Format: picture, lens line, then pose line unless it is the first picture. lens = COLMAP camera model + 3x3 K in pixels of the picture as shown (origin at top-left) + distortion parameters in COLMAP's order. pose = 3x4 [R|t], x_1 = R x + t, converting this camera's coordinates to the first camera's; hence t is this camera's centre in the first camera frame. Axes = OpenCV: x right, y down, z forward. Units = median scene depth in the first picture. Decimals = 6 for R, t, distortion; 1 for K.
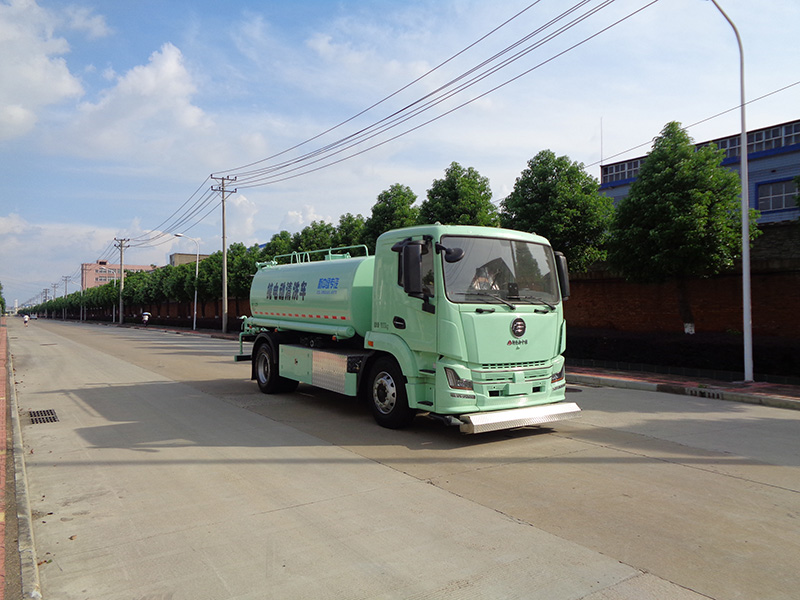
lens RADIAL K [[592.5, 0, 400.0], [0, 592.5, 300.0], [0, 0, 1]] dist [0.003902, -0.056702]
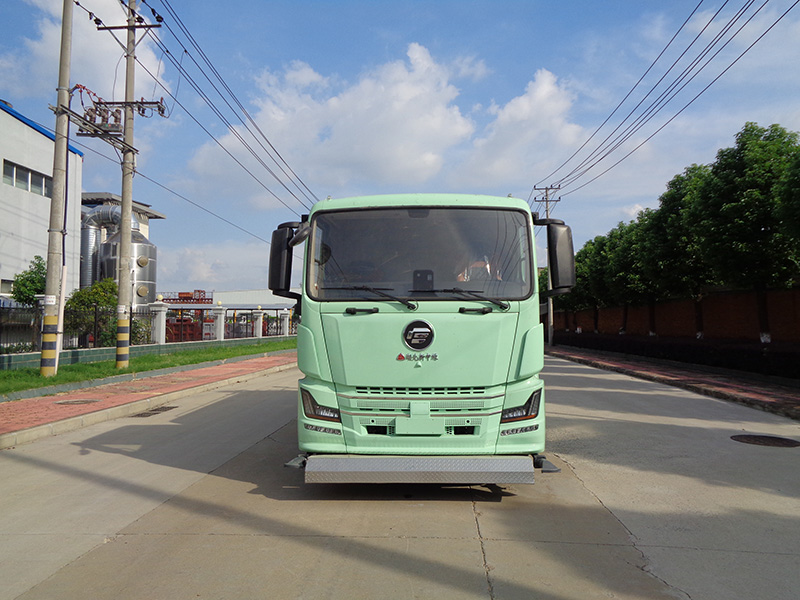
lens RADIAL K [[605.2, 0, 400.5], [0, 605.2, 277.9], [0, 0, 1]] dist [-0.099368, 0.180711]
pose [[0.803937, -0.055230, -0.592144, 0.578850], [0.019501, 0.997591, -0.066570, 0.026030], [0.594395, 0.041970, 0.803078, 0.421042]]
